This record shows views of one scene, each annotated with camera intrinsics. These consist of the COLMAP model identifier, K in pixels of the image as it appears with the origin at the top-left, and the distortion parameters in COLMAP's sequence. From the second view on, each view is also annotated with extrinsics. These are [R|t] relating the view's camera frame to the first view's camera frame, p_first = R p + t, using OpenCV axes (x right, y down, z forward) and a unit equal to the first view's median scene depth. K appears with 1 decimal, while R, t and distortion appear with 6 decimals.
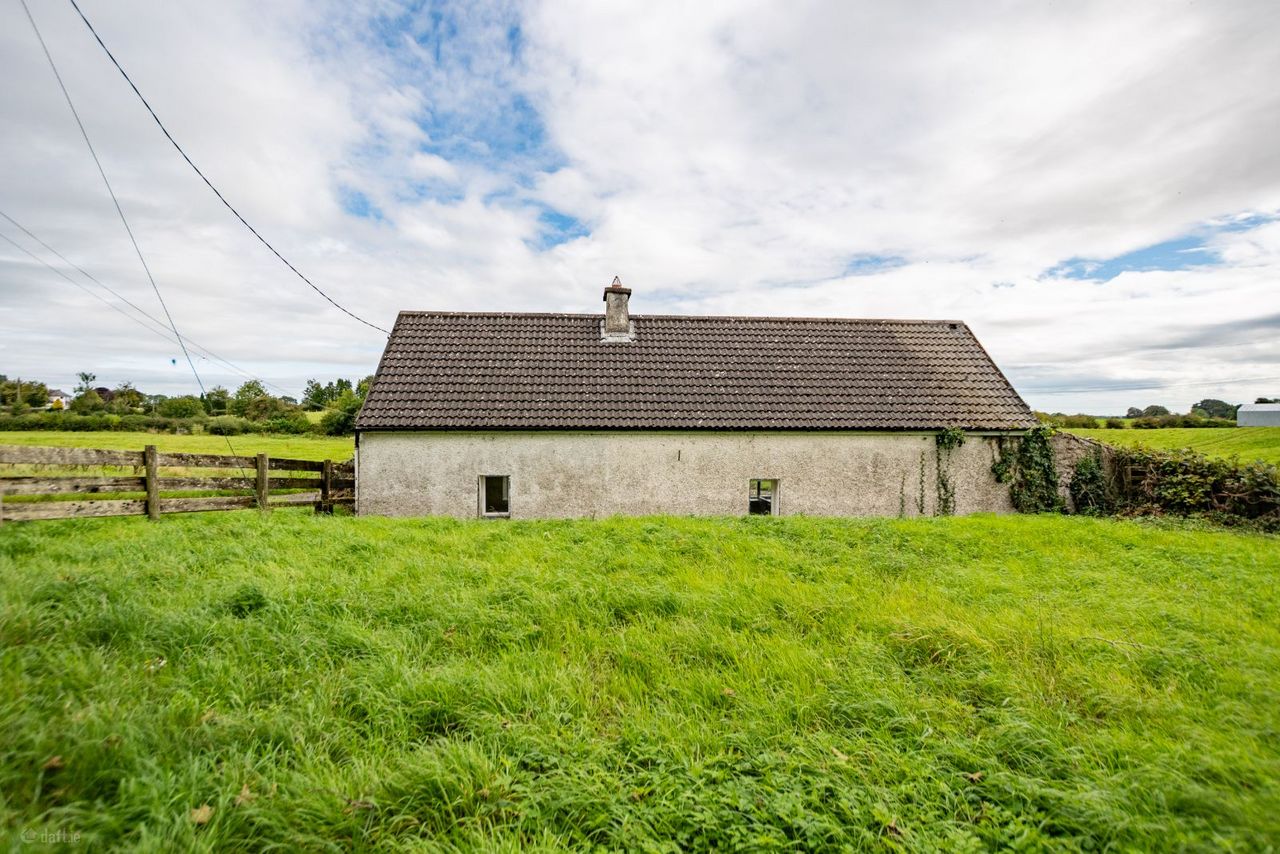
lens RADIAL K [[619.6, 0, 663.2], [0, 619.6, 422.7], [0, 0, 1]] dist [-0.061253, 0.000056]
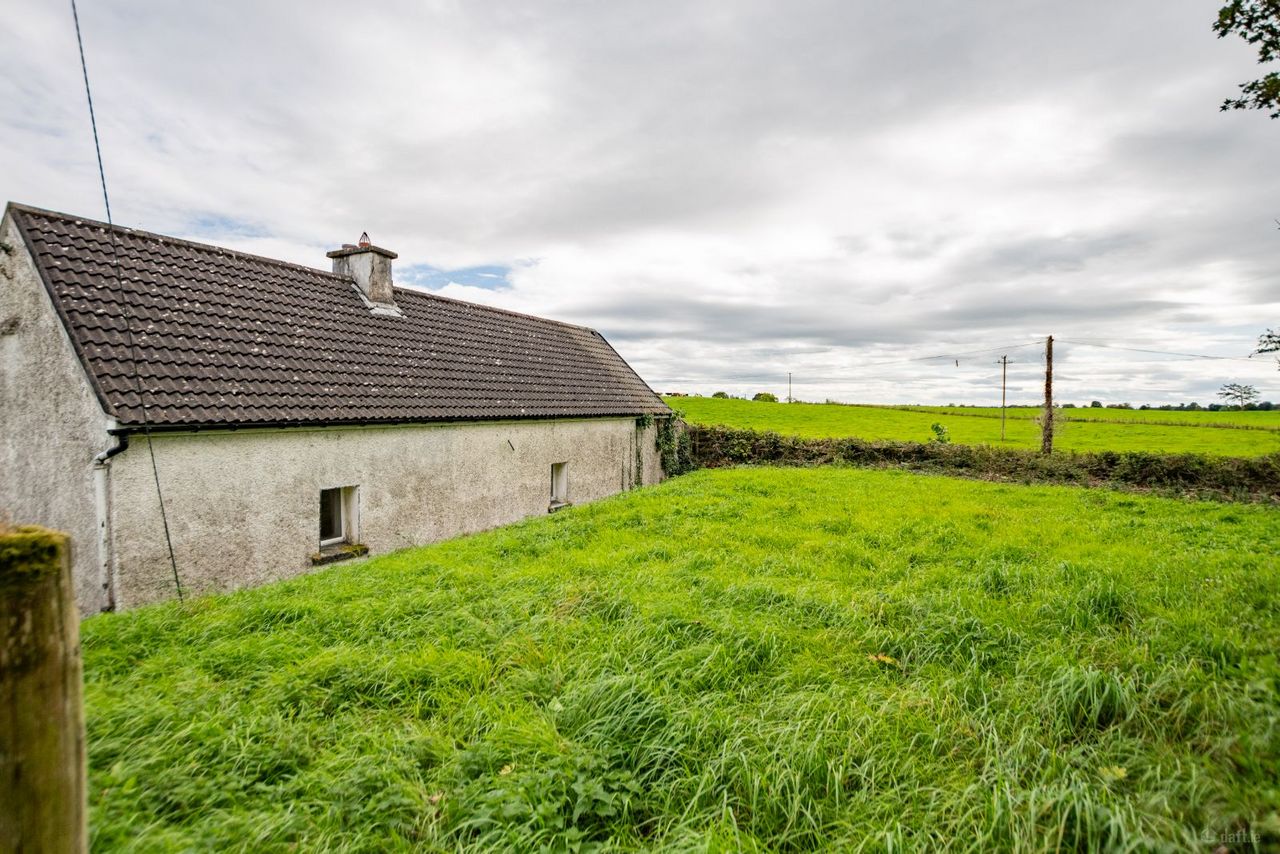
lens RADIAL K [[619.6, 0, 663.2], [0, 619.6, 422.7], [0, 0, 1]] dist [-0.061253, 0.000056]
pose [[0.463176, -0.025214, 0.885907, -0.709643], [0.006242, 0.999663, 0.025189, -0.005382], [-0.886244, -0.006137, 0.463178, 0.331684]]
